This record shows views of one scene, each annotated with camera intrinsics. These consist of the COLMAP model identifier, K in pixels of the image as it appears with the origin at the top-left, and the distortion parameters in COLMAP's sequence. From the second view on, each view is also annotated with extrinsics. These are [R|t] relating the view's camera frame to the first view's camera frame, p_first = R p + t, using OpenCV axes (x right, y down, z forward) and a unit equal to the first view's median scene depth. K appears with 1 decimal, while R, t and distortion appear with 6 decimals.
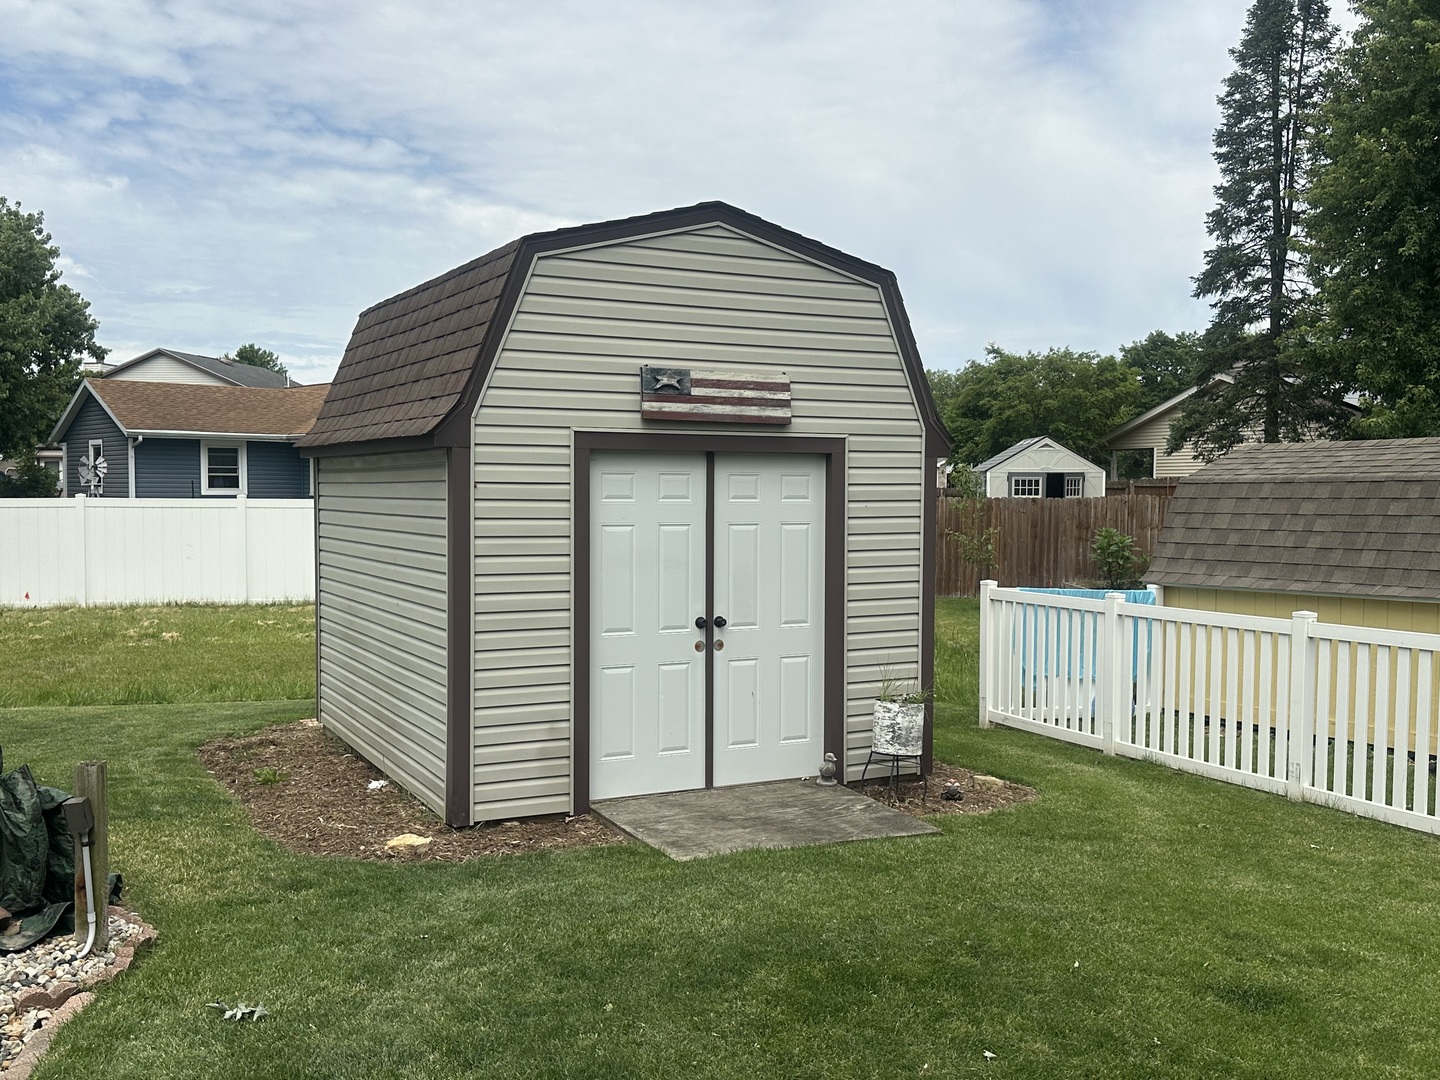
lens RADIAL K [[1391.9, 0, 717.1], [0, 1391.9, 538.3], [0, 0, 1]] dist [0.008525, 0.000000]
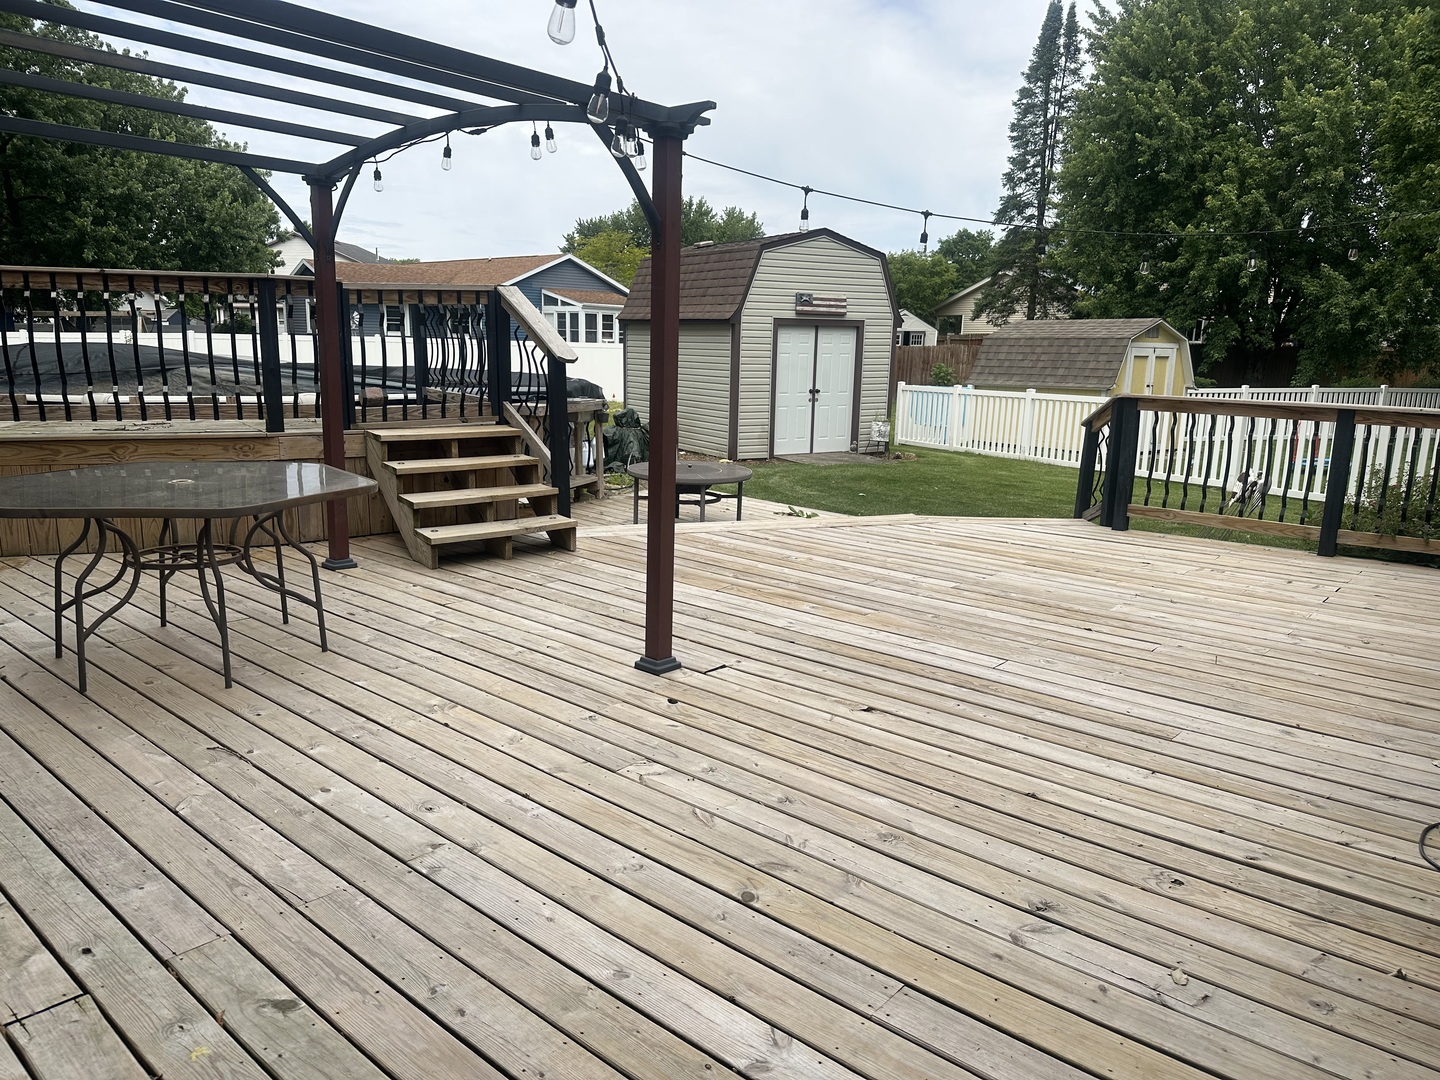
lens RADIAL K [[994.7, 0, 718.0], [0, 994.7, 554.3], [0, 0, 1]] dist [0.018323, -0.021540]
pose [[0.996992, -0.006432, 0.077232, -0.118964], [-0.007402, 0.984092, 0.177506, 0.011084], [-0.077145, -0.177544, 0.981085, -0.322086]]
